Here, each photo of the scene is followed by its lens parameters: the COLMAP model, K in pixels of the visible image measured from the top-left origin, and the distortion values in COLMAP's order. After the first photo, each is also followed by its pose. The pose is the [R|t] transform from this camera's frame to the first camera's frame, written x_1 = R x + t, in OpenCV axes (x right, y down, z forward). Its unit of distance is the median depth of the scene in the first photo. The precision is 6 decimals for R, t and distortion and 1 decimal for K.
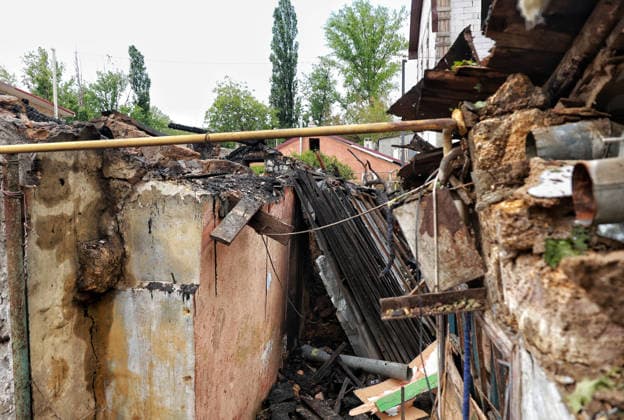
lens RADIAL K [[579.2, 0, 312.0], [0, 579.2, 210.0], [0, 0, 1]] dist [0.045275, 0.002525]
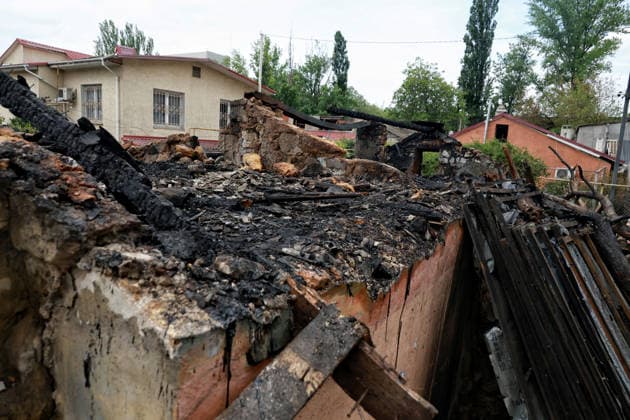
lens RADIAL K [[434.8, 0, 315.0], [0, 434.8, 210.0], [0, 0, 1]] dist [0.011803, 0.000740]
pose [[0.925243, 0.117813, -0.360619, -0.004386], [-0.081071, 0.990002, 0.115426, -0.036105], [0.370612, -0.077561, 0.925544, 0.192031]]
